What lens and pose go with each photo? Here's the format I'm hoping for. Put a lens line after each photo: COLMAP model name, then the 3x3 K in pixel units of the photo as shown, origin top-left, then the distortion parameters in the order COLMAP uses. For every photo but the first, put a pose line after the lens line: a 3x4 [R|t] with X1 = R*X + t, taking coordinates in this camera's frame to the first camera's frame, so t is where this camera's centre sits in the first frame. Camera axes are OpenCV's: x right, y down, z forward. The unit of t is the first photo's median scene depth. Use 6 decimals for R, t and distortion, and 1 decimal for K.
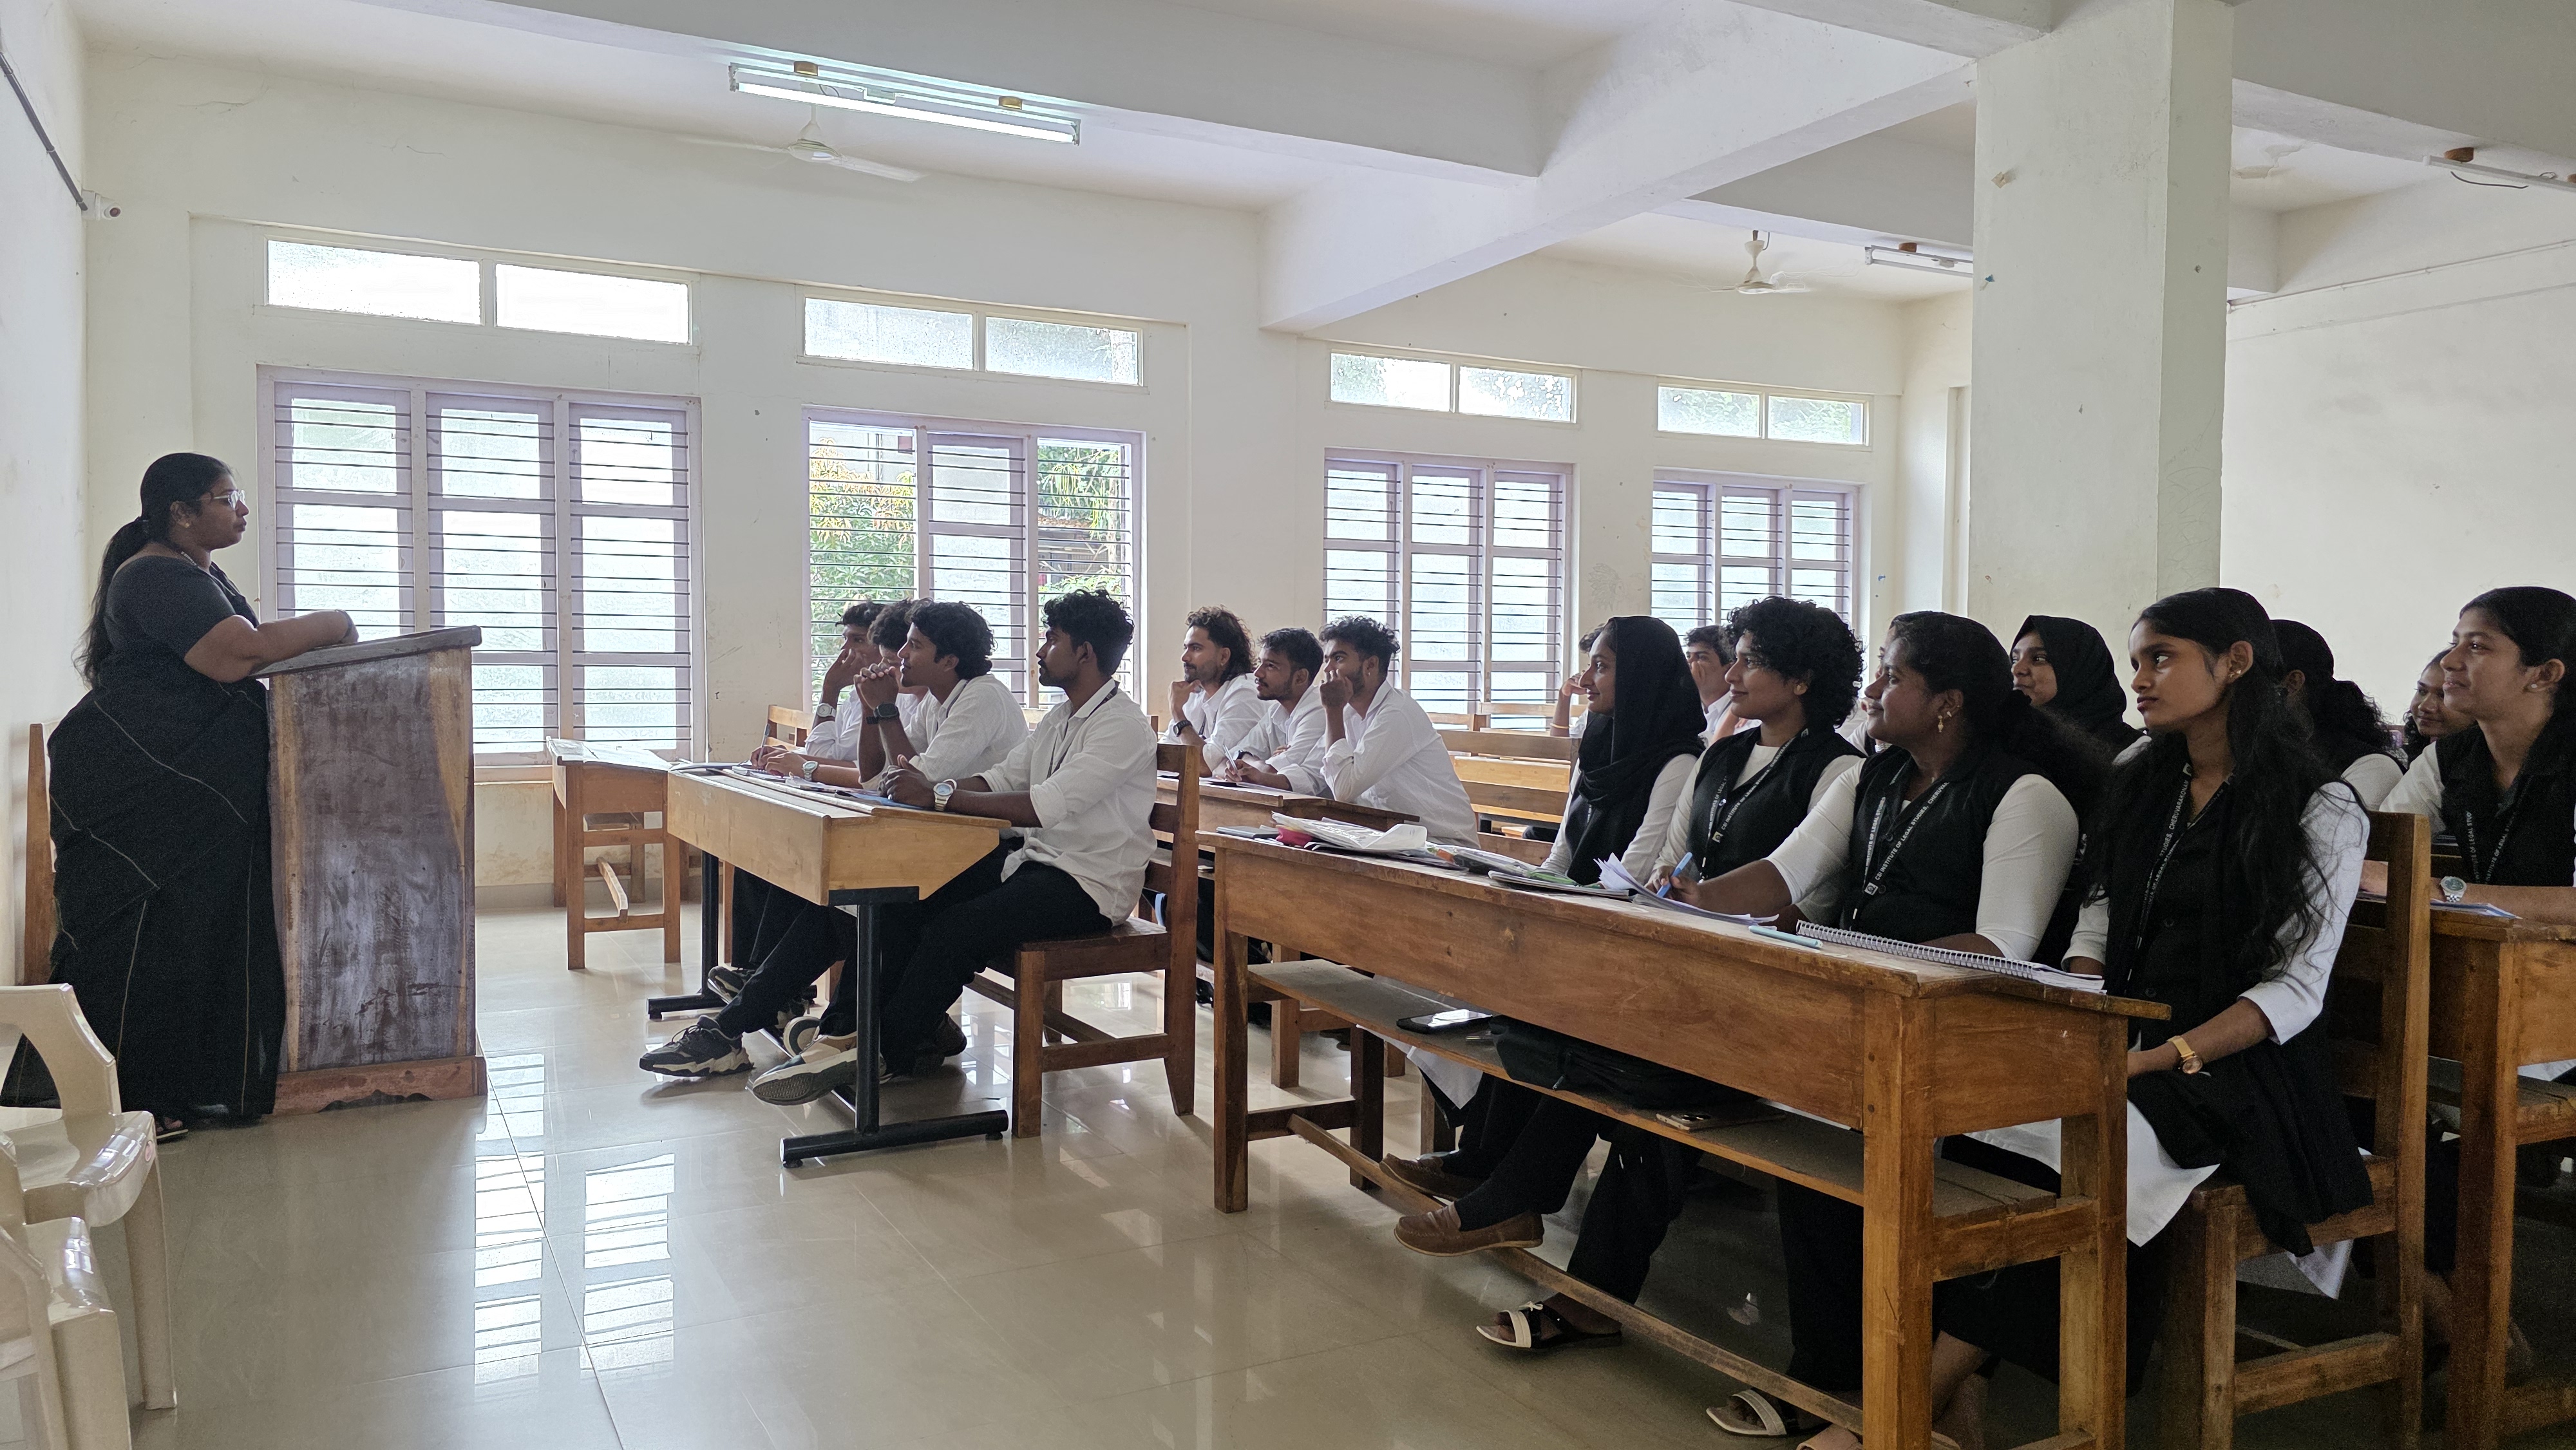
lens RADIAL K [[1765.4, 0, 1306.8], [0, 1765.4, 715.2], [0, 0, 1]] dist [0.057841, -0.055809]
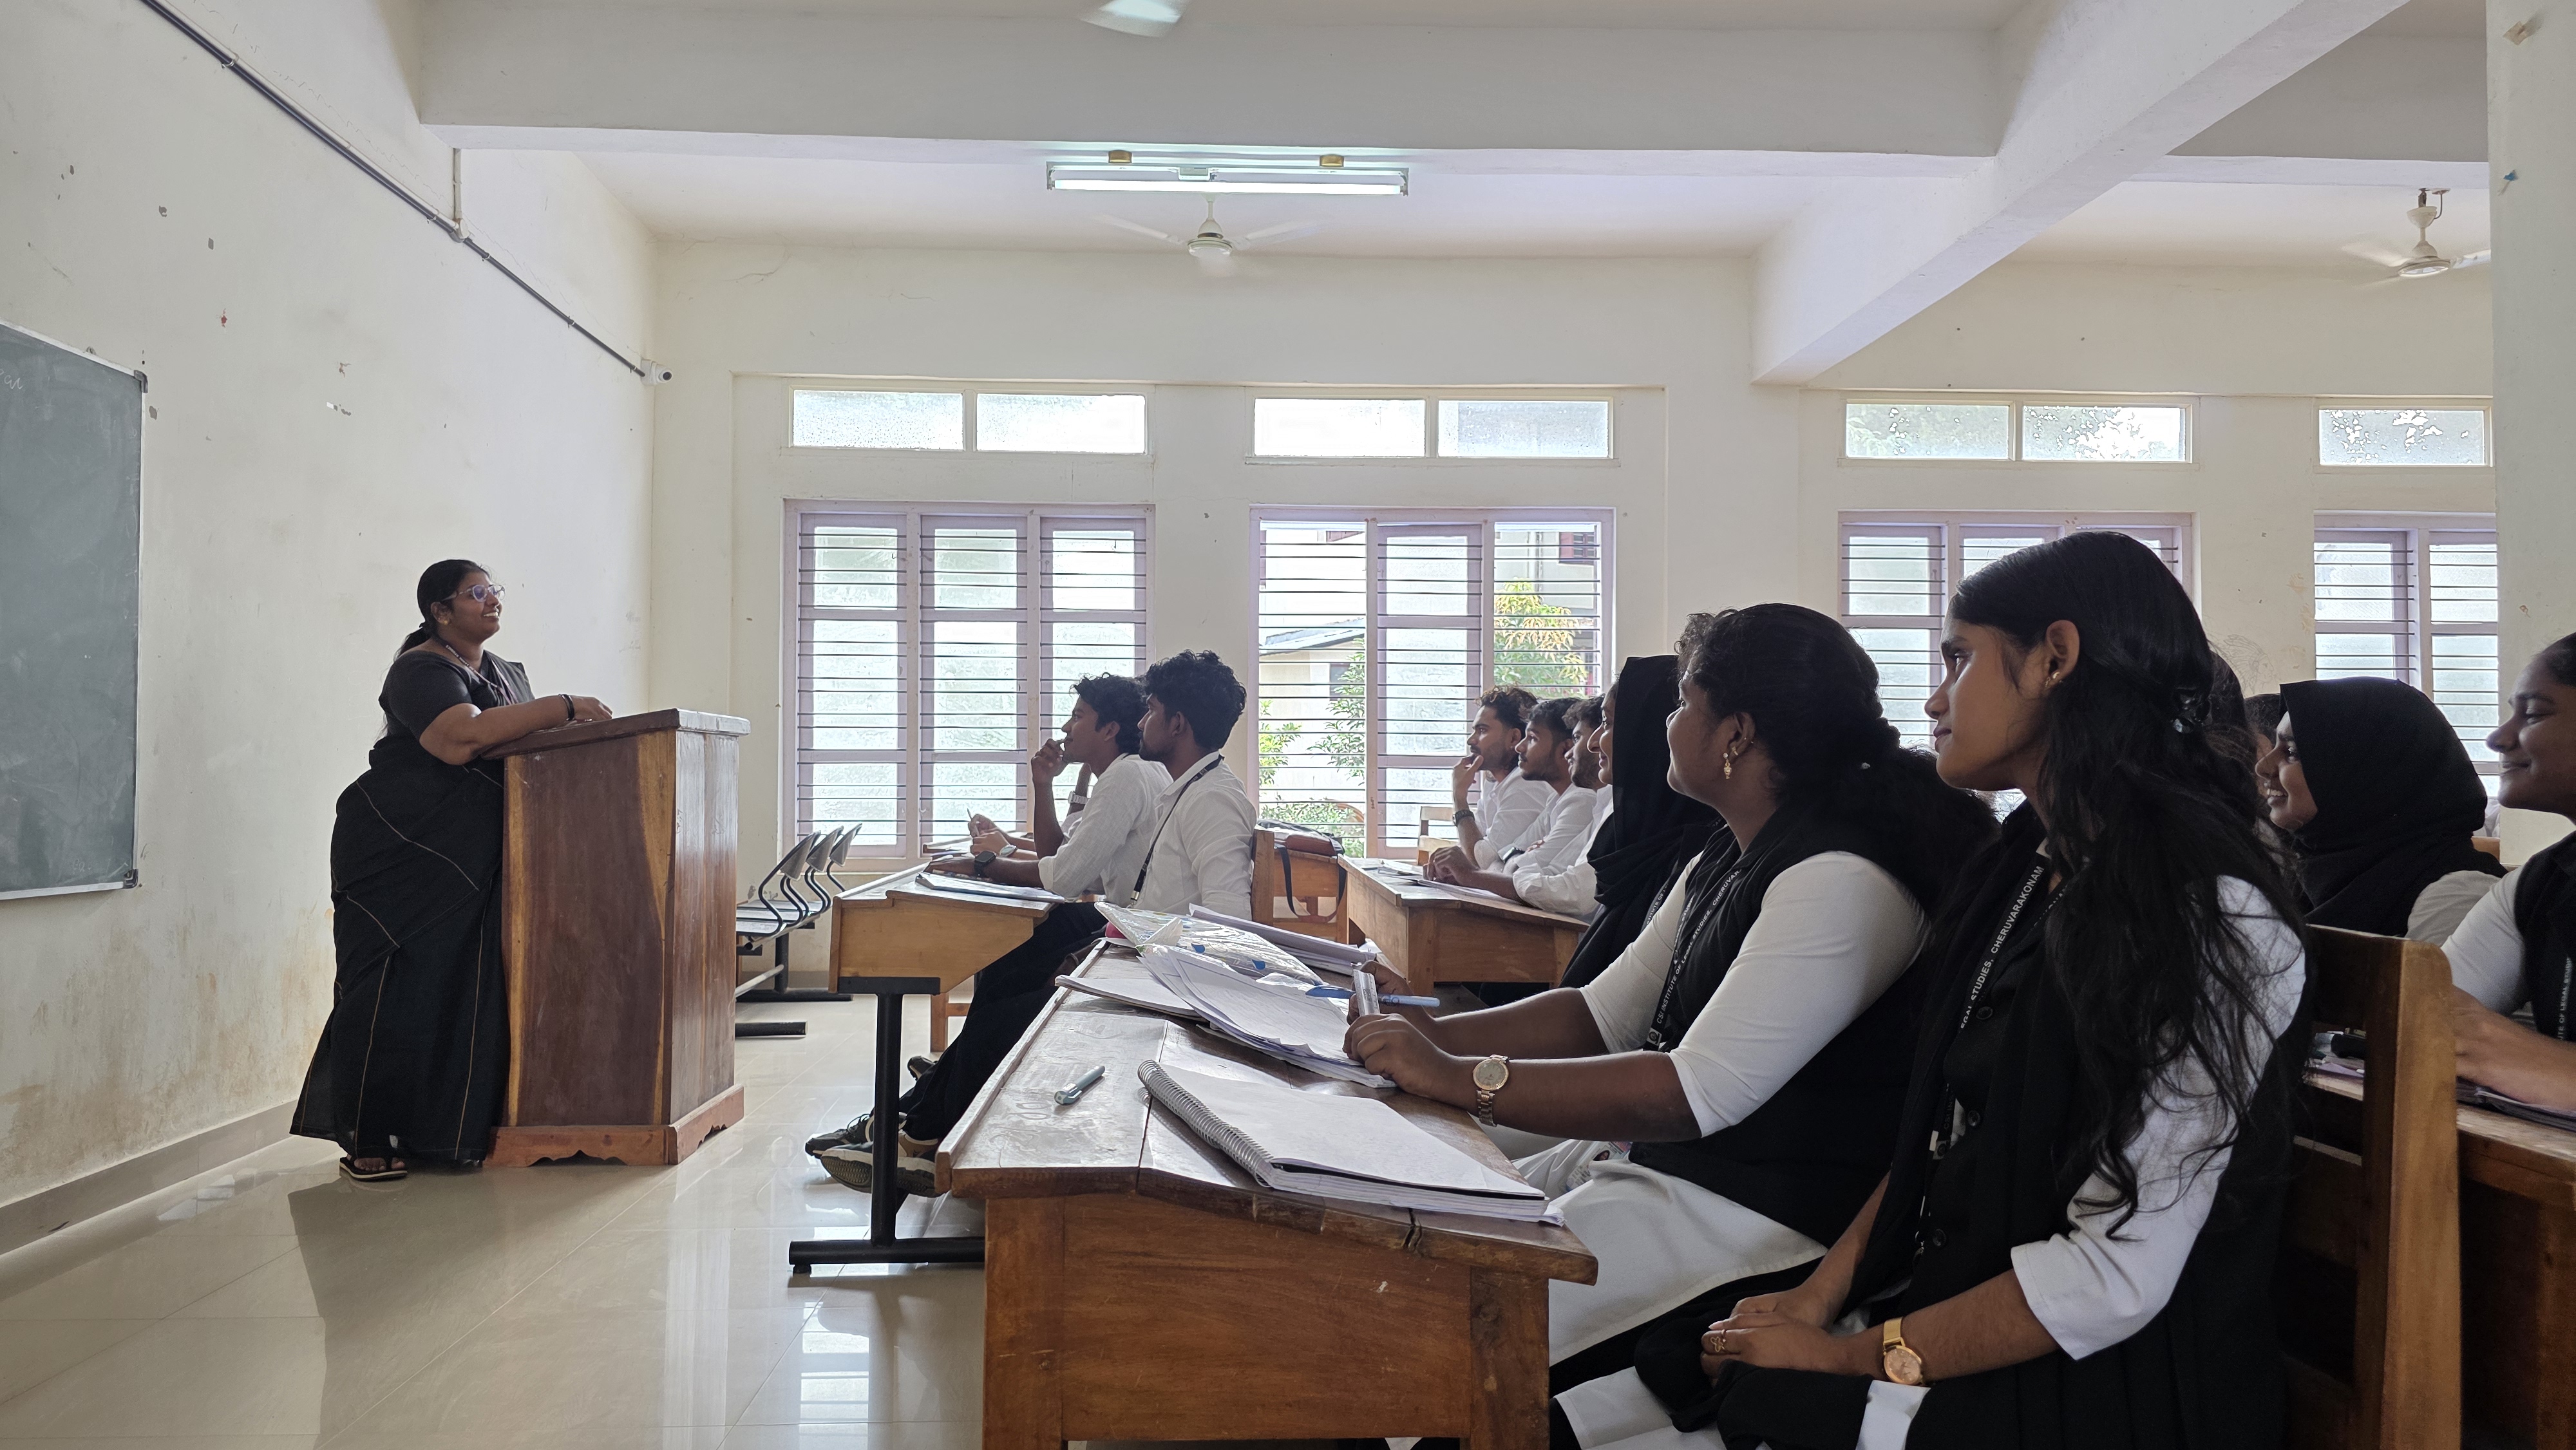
lens RADIAL K [[1765.4, 0, 1265.5], [0, 1765.4, 734.2], [0, 0, 1]] dist [0.057841, -0.055809]
pose [[0.899341, -0.011876, -0.437087, 0.187035], [-0.012511, 0.998523, -0.052875, 0.009377], [0.437069, 0.053021, 0.897864, 0.134806]]
